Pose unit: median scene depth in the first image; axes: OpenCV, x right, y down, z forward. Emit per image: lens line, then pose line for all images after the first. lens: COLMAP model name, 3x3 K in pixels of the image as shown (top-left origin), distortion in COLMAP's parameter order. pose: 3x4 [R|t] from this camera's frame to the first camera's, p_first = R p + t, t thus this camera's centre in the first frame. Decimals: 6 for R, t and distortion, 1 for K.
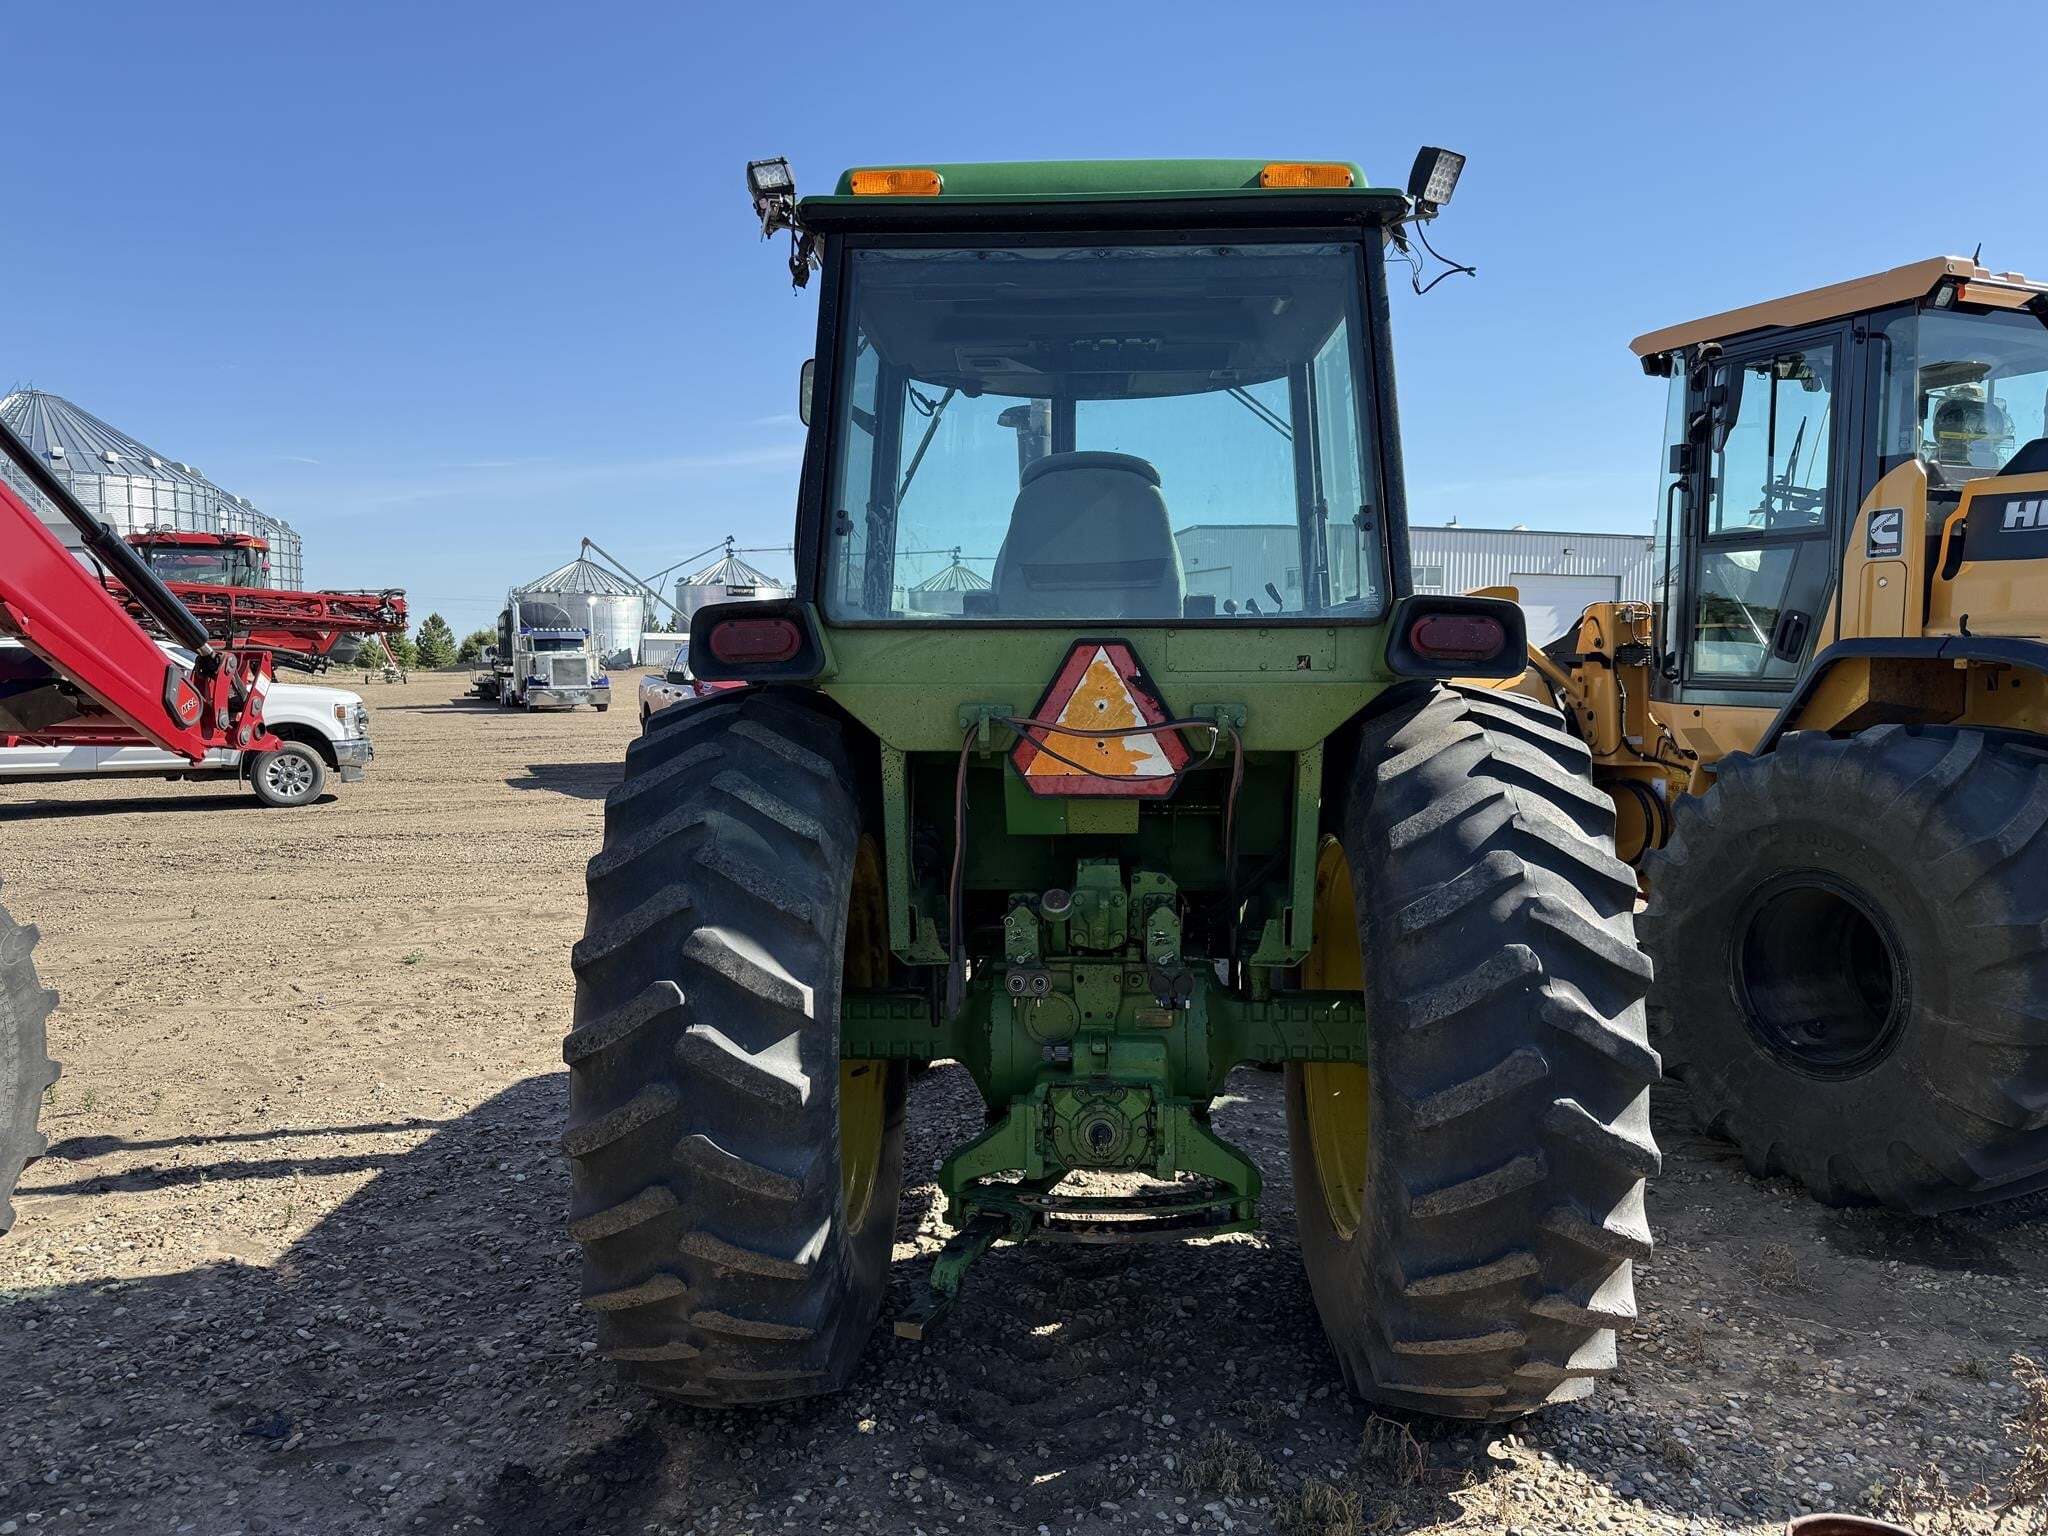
lens RADIAL K [[1426.4, 0, 1012.8], [0, 1426.4, 768.6], [0, 0, 1]] dist [0.102229, -0.132469]
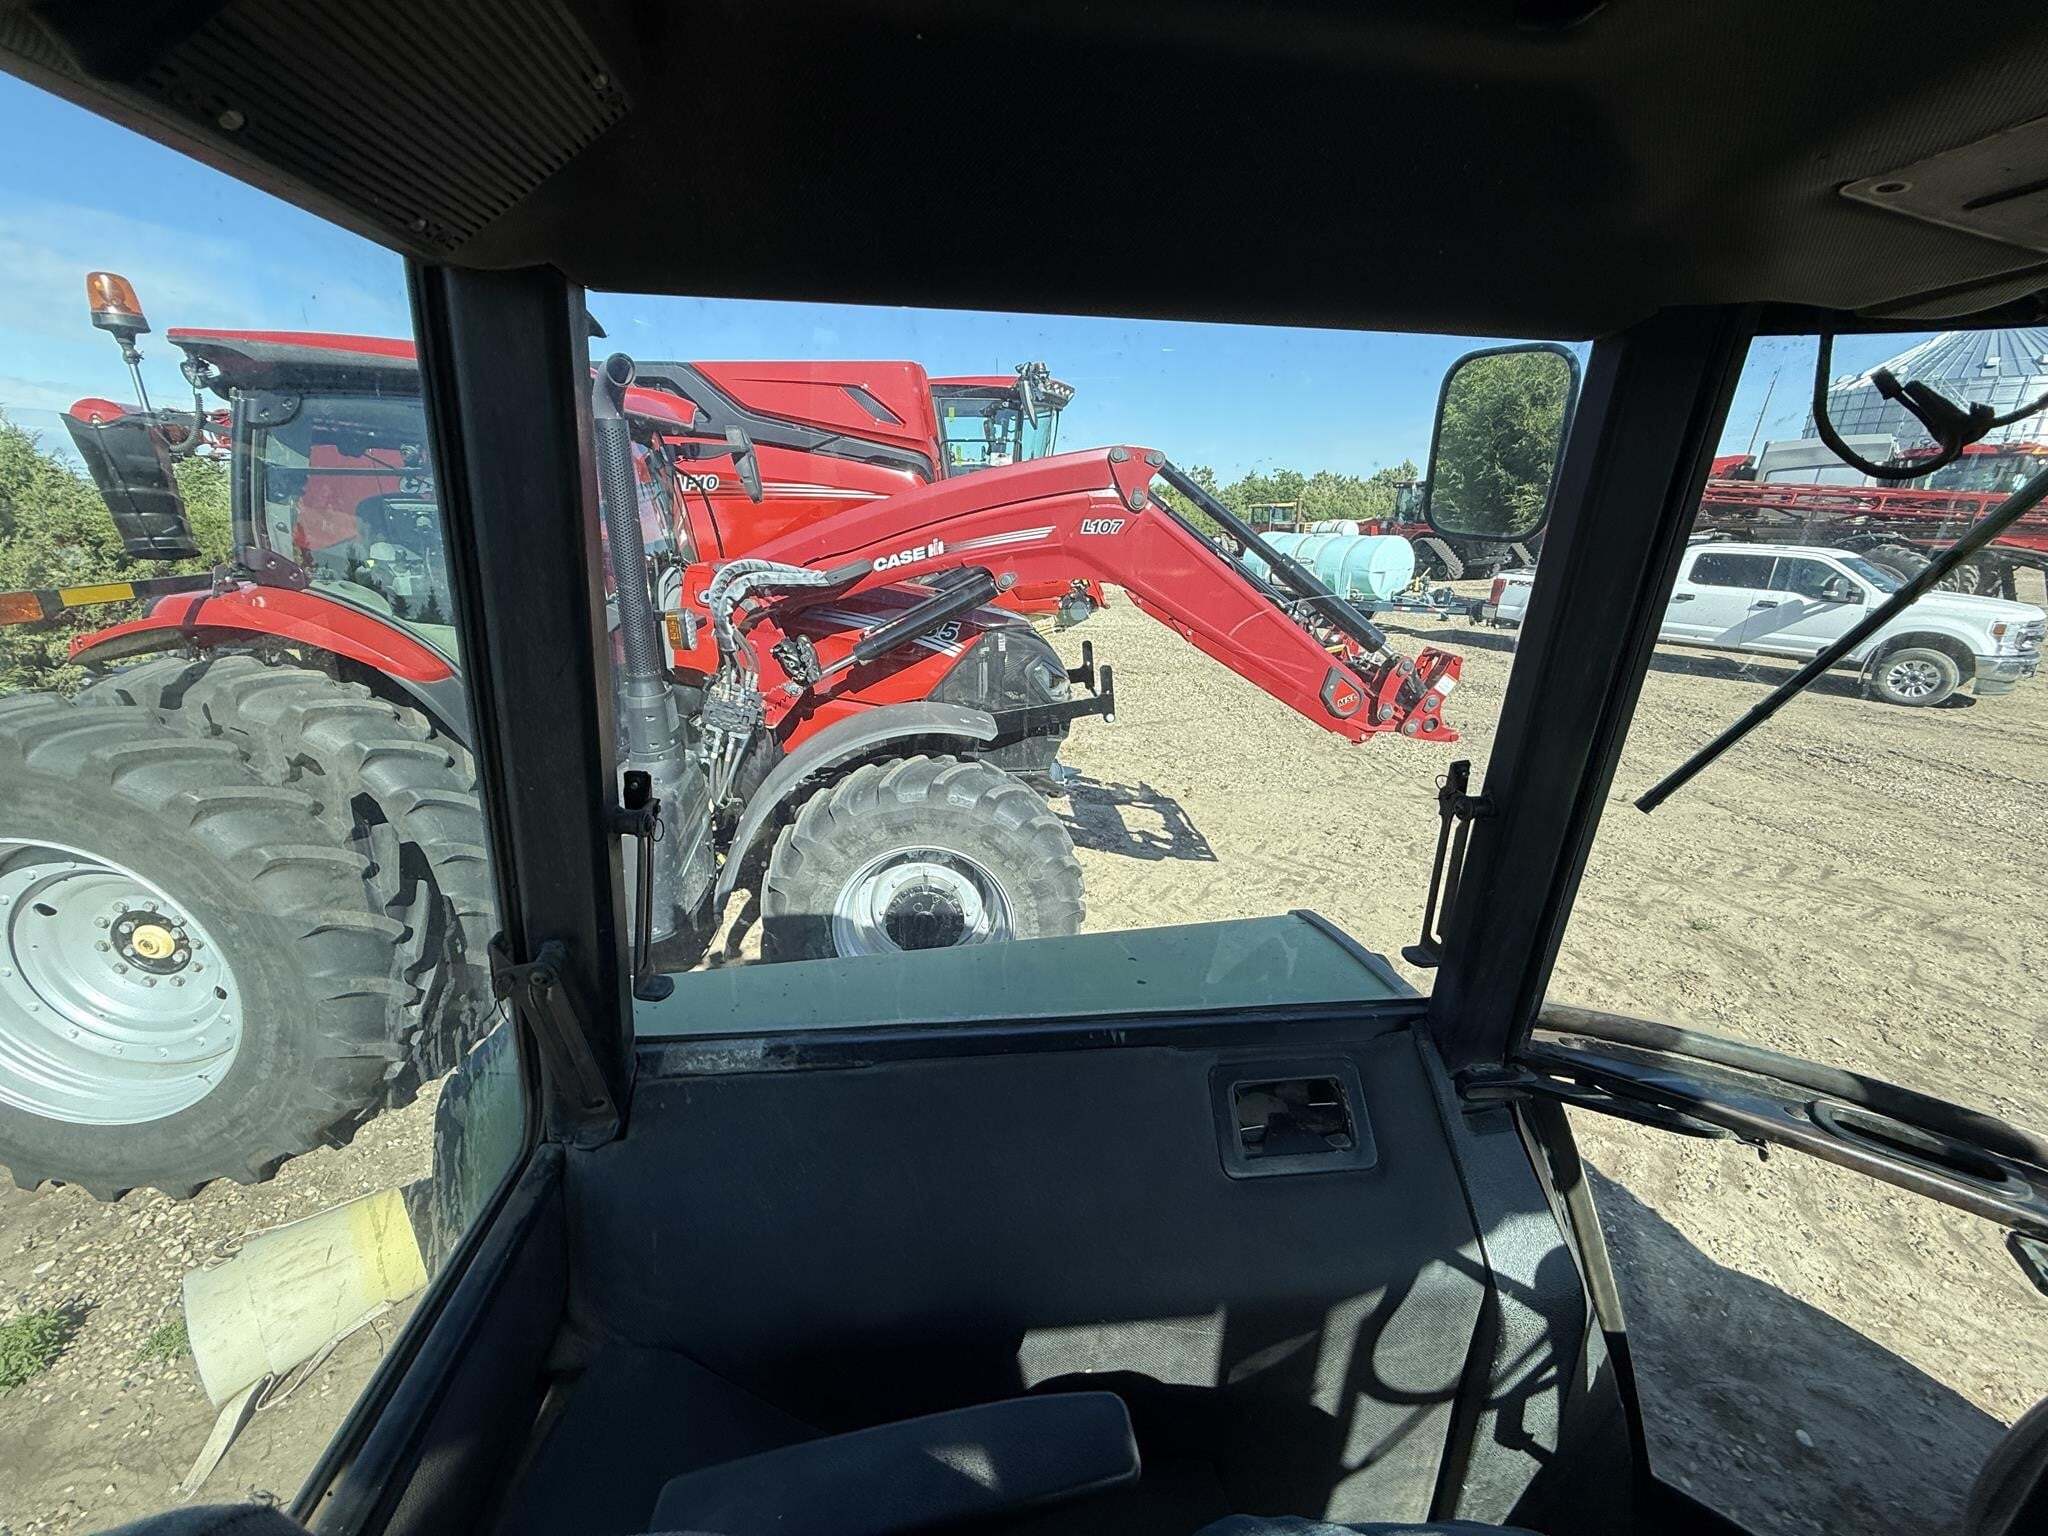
lens RADIAL K [[812.4, 0, 1024.0], [0, 812.4, 768.0], [0, 0, 1]] dist [0.002224, 0.000133]
pose [[0.156942, 0.310464, -0.937540, 0.056649], [-0.093981, 0.949691, 0.298756, -0.308661], [0.983126, 0.041224, 0.178224, 1.107697]]
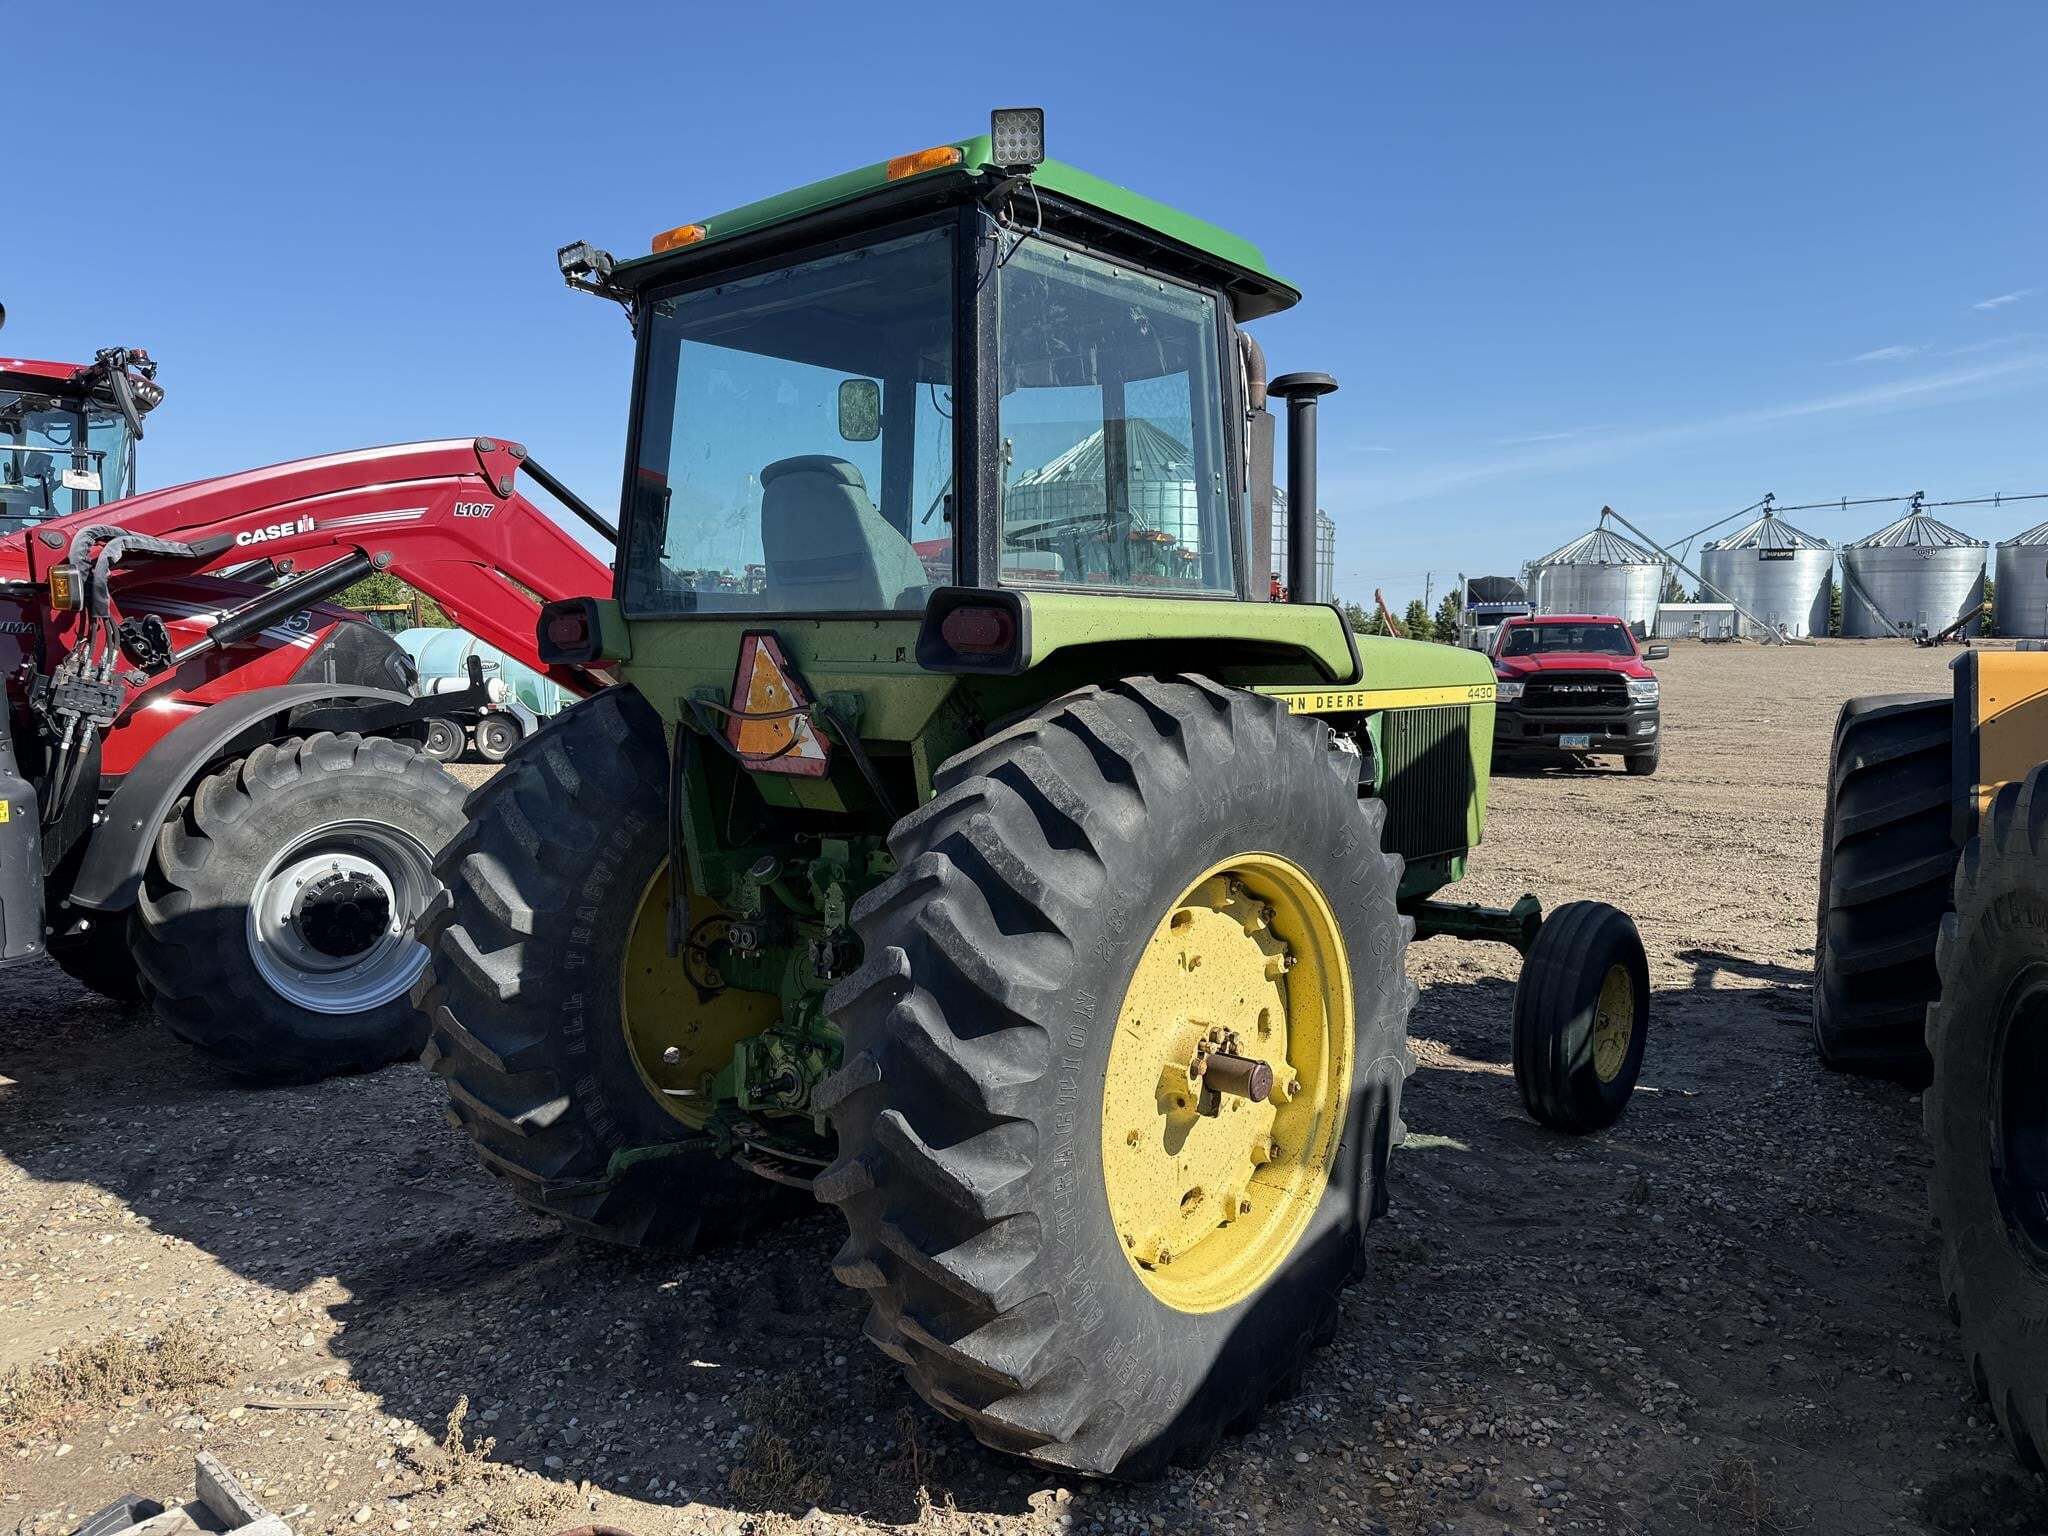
lens RADIAL K [[1434.3, 0, 1024.0], [0, 1434.3, 768.0], [0, 0, 1]] dist [0.043283, -0.052841]
pose [[0.780724, 0.055082, -0.622443, 0.869288], [-0.043996, 0.998481, 0.033175, -0.028938], [0.623325, 0.001484, 0.781962, 0.256325]]
